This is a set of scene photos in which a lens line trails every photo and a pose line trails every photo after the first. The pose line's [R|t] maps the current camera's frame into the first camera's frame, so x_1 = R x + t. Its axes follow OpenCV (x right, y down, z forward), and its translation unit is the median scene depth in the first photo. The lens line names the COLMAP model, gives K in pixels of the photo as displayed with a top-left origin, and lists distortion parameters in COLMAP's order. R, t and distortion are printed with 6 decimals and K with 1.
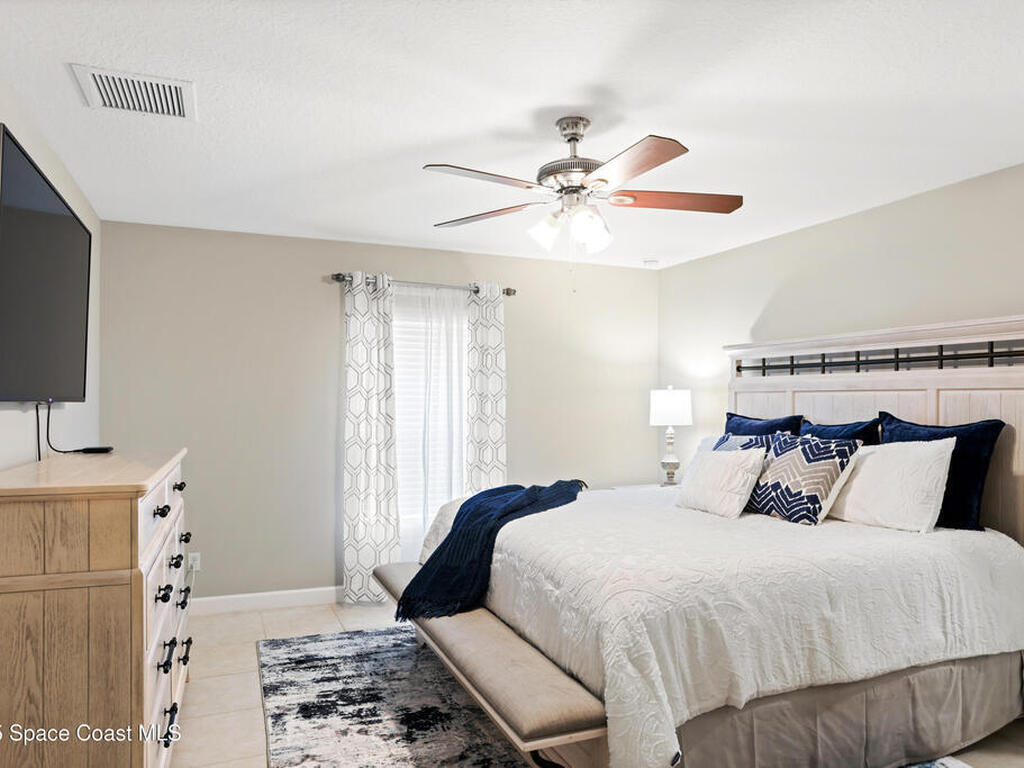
lens RADIAL K [[681.1, 0, 505.7], [0, 681.1, 390.2], [0, 0, 1]] dist [-0.074762, 0.055501]
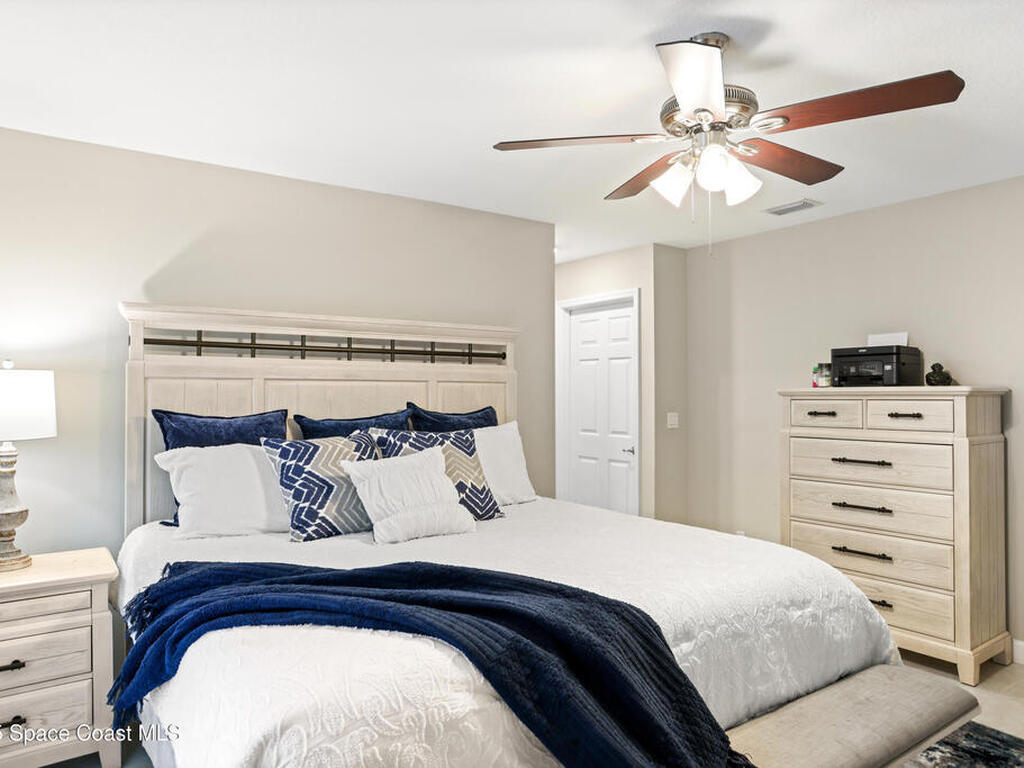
lens RADIAL K [[680.5, 0, 511.2], [0, 680.5, 374.0], [0, 0, 1]] dist [-0.070657, 0.058632]
pose [[-0.217063, 0.021766, 0.975915, -0.482095], [-0.016271, 0.999532, -0.025912, 0.013932], [-0.976022, -0.021504, -0.216608, 1.090953]]
